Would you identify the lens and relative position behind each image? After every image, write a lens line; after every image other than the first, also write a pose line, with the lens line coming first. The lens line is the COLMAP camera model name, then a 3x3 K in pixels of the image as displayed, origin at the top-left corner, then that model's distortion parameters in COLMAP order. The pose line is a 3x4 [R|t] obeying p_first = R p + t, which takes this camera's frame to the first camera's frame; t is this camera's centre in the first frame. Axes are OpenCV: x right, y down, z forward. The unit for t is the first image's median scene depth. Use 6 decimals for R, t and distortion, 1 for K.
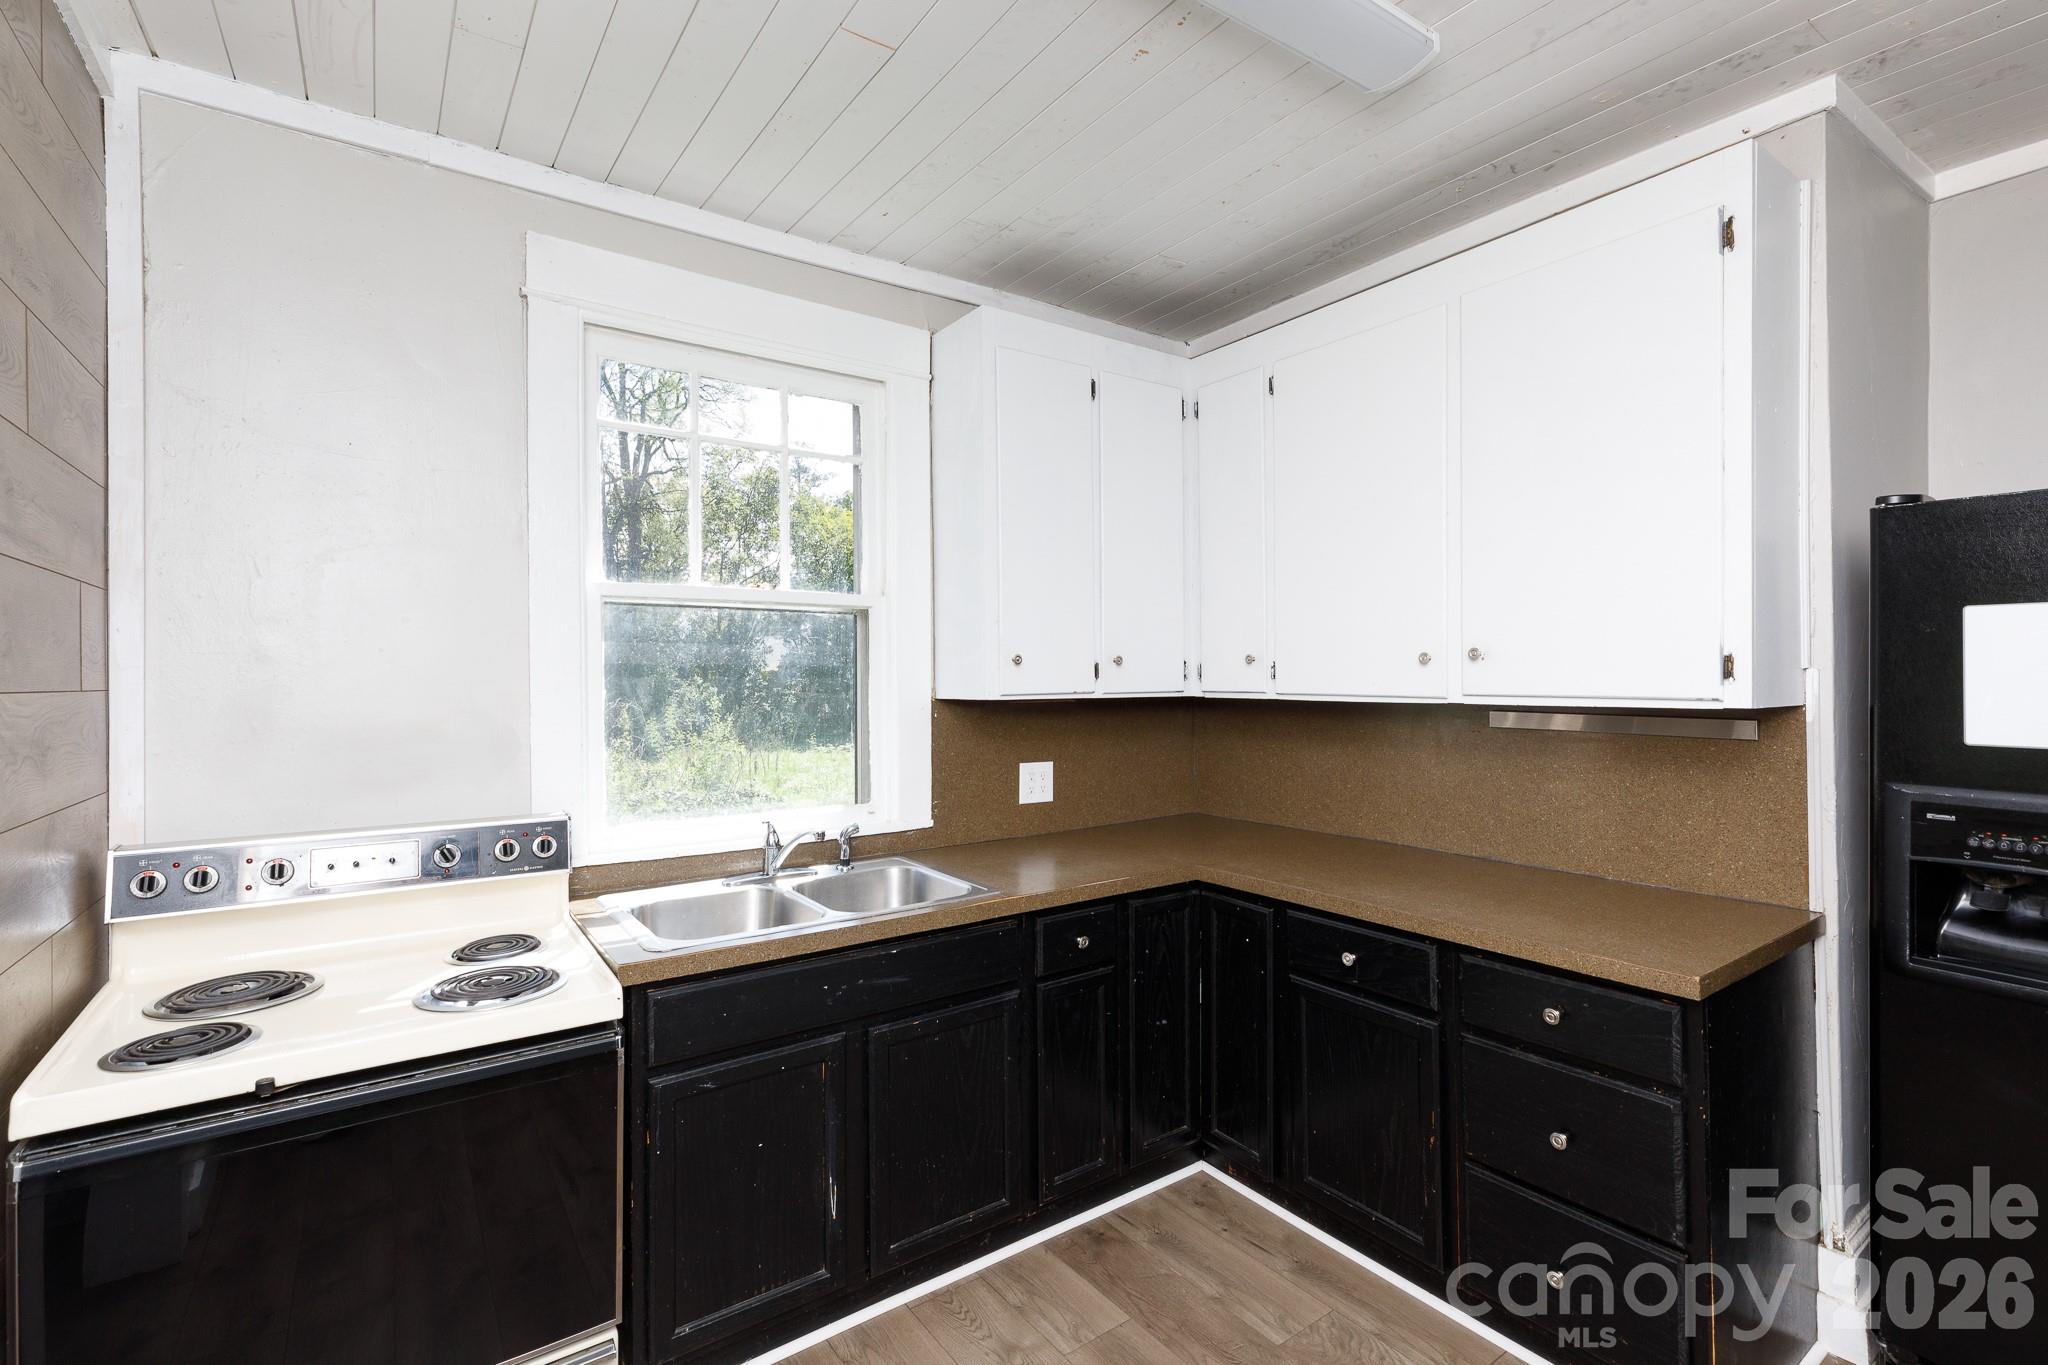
lens RADIAL K [[924.5, 0, 1024.0], [0, 924.5, 682.5], [0, 0, 1]] dist [0.010089, -0.000511]
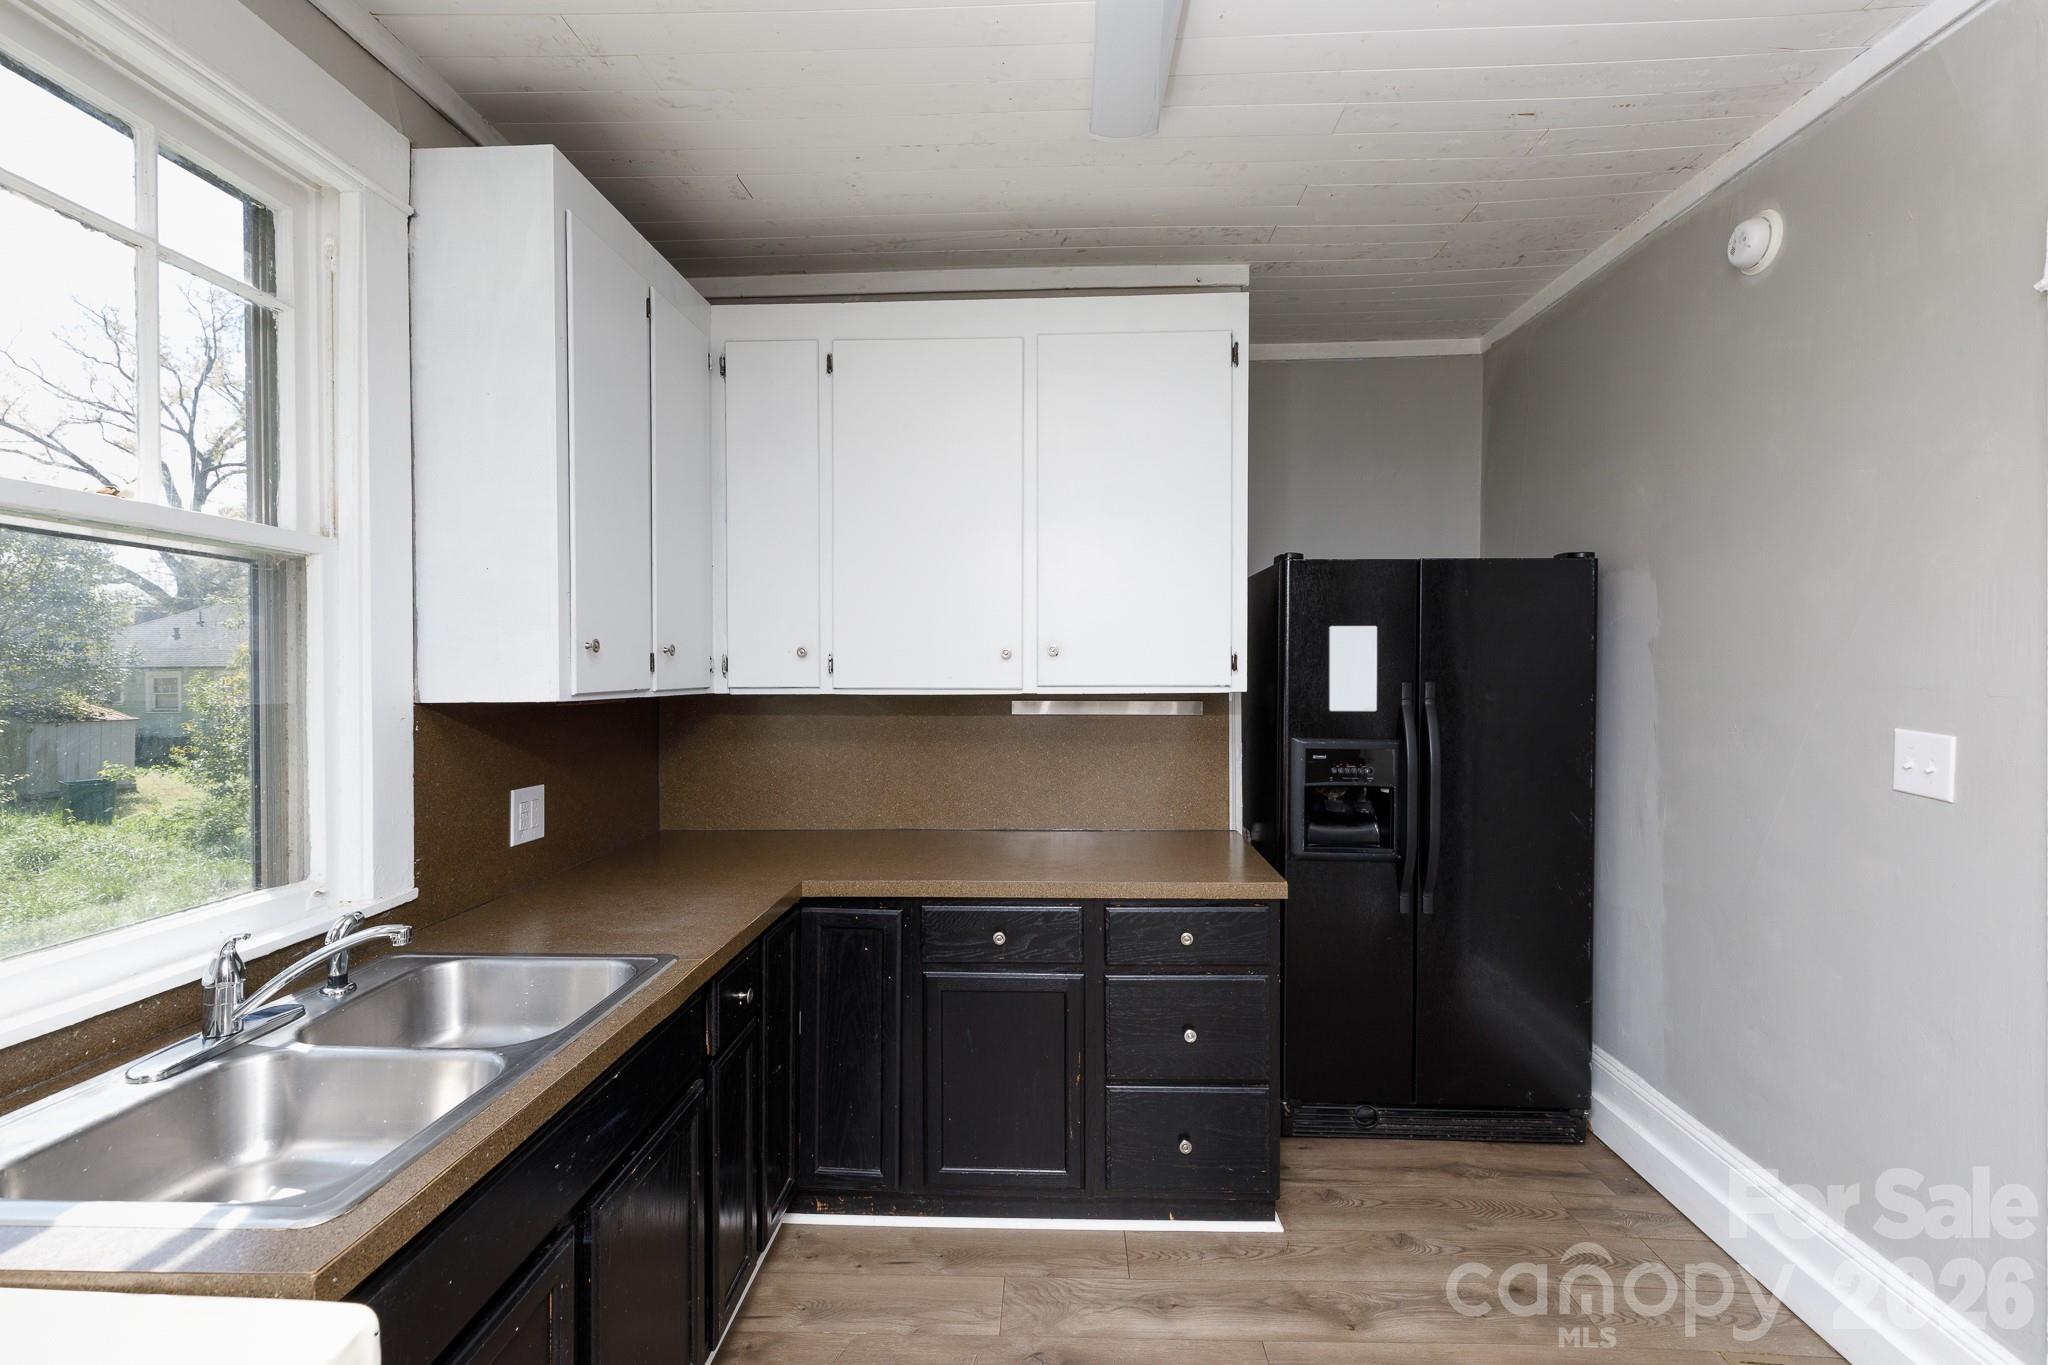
lens RADIAL K [[924.5, 0, 1024.0], [0, 924.5, 682.5], [0, 0, 1]] dist [0.010089, -0.000511]
pose [[0.615529, -0.007884, 0.788075, -0.413843], [0.007198, 0.999964, 0.004382, 0.003642], [-0.788081, 0.002975, 0.615564, 0.300874]]
